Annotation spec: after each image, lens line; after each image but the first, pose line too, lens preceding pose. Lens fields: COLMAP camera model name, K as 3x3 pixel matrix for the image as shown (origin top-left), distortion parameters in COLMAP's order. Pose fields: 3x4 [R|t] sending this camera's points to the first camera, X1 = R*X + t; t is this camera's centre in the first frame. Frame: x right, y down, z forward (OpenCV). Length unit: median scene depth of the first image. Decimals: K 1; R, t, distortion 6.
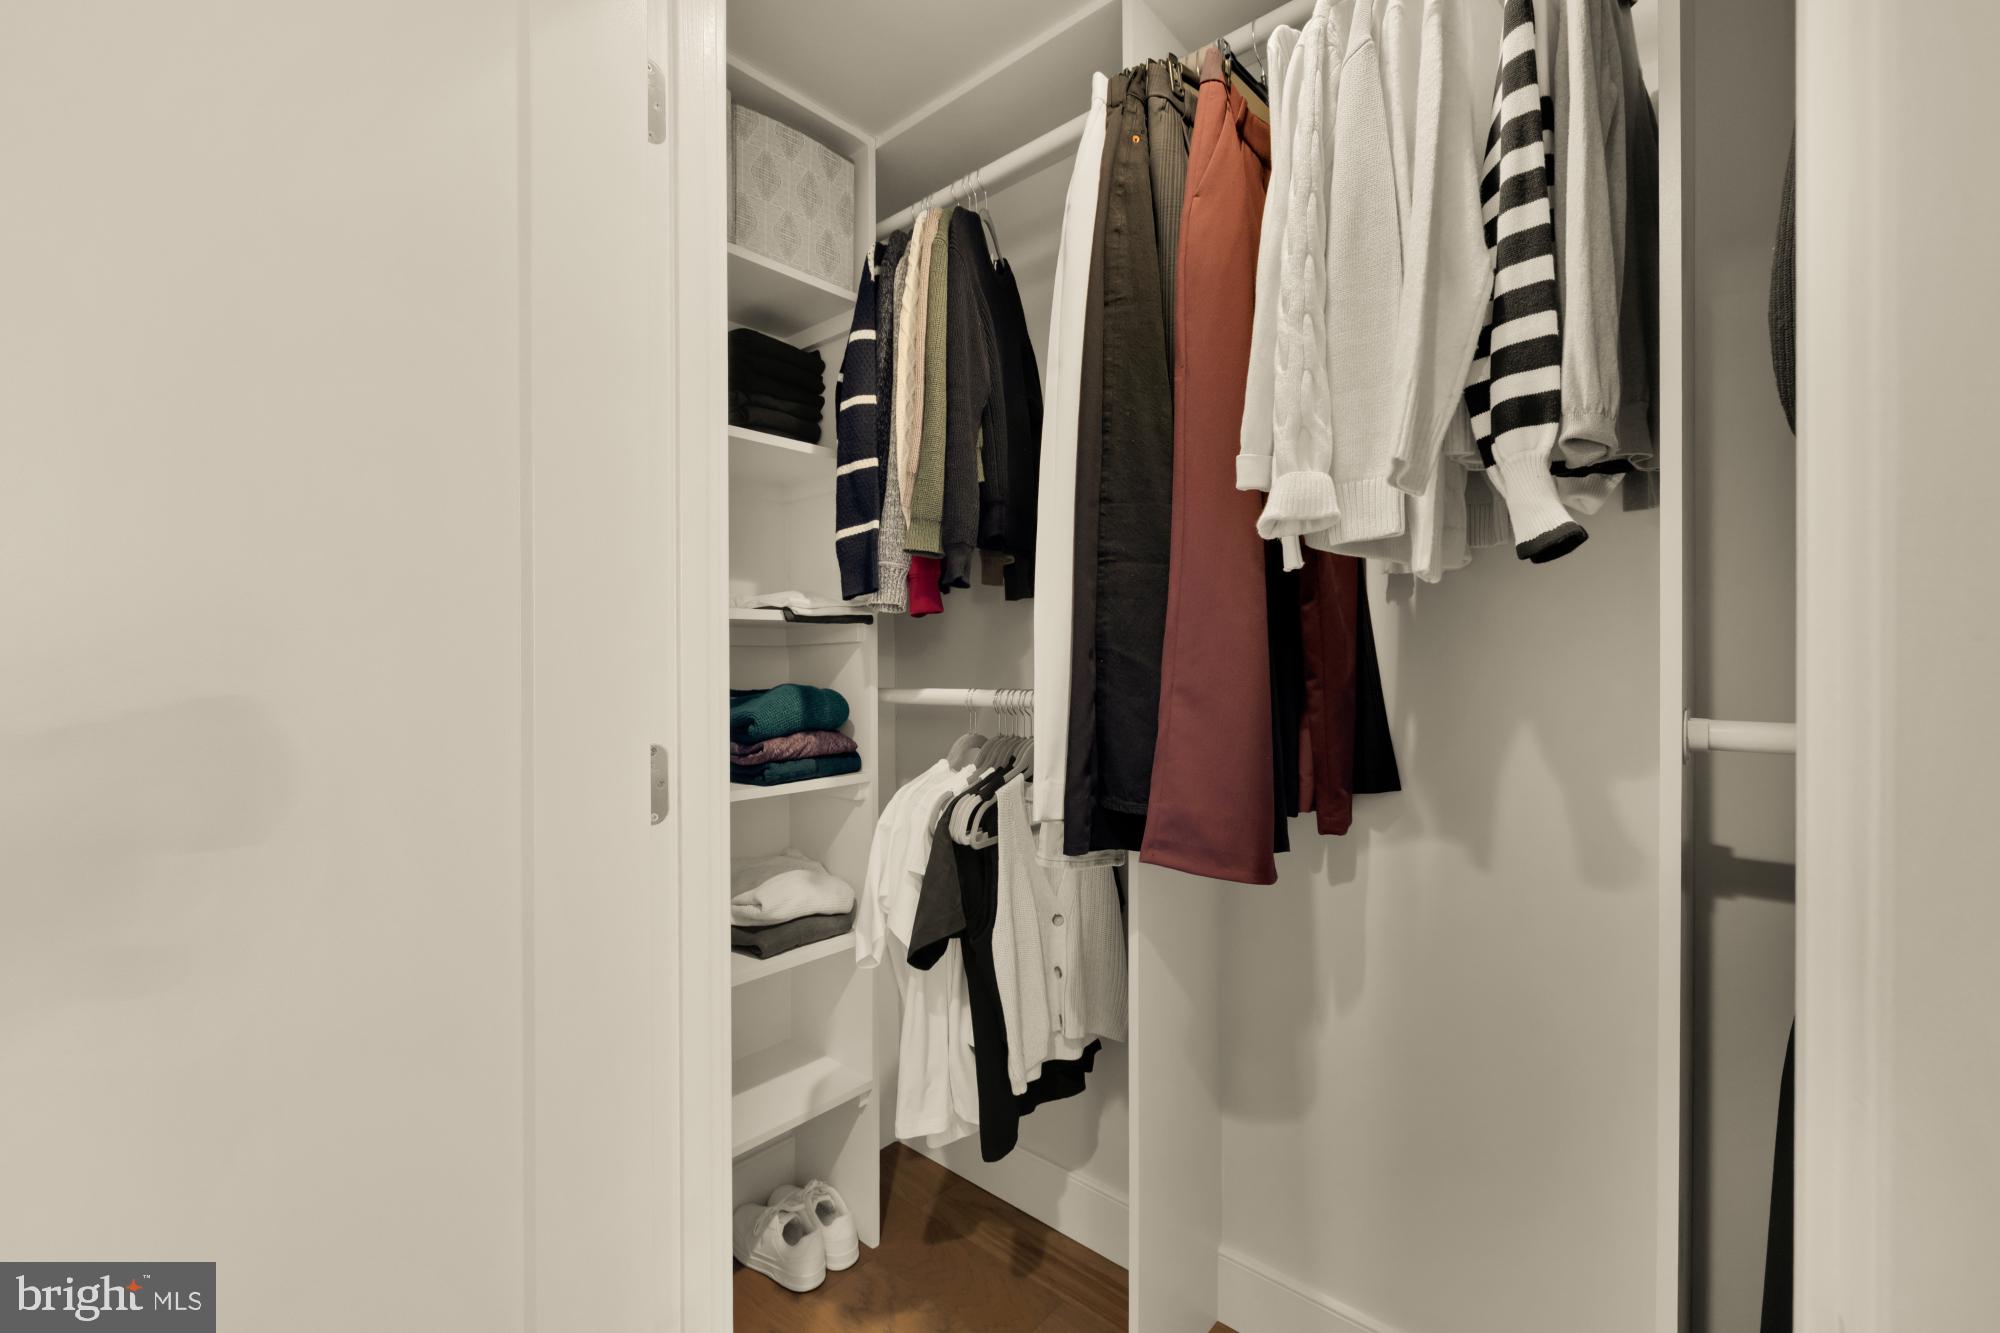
lens RADIAL K [[849.1, 0, 996.0], [0, 849.1, 662.1], [0, 0, 1]] dist [0.015701, -0.000410]
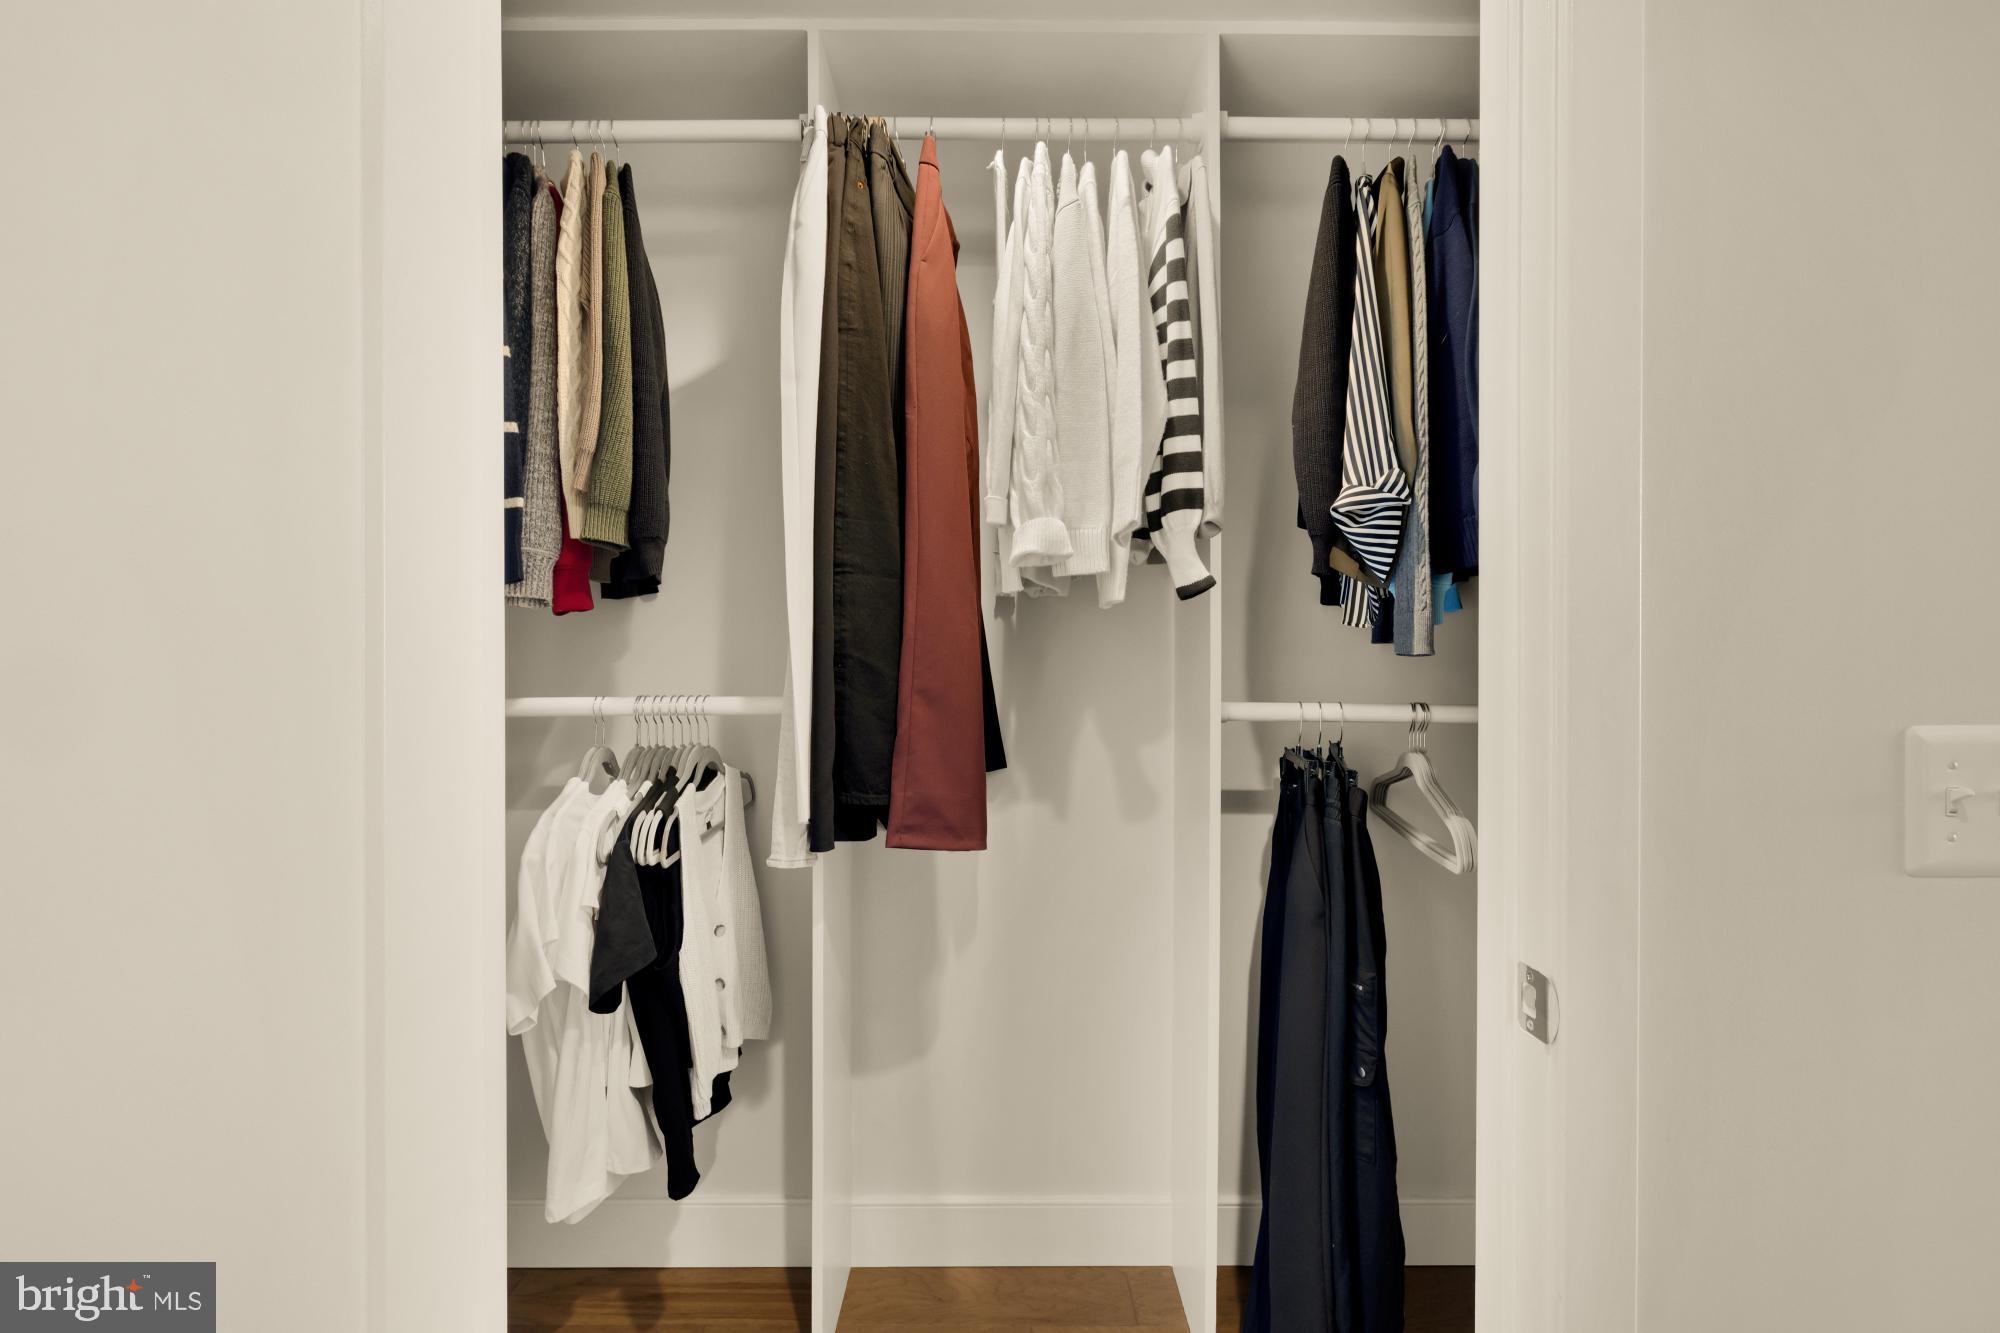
lens RADIAL K [[849.1, 0, 992.7], [0, 849.1, 664.7], [0, 0, 1]] dist [0.015701, -0.000410]
pose [[0.749386, -0.000336, 0.662133, -0.433235], [0.000955, 0.999999, -0.000573, -0.001742], [-0.662133, 0.001062, 0.749386, 0.075714]]
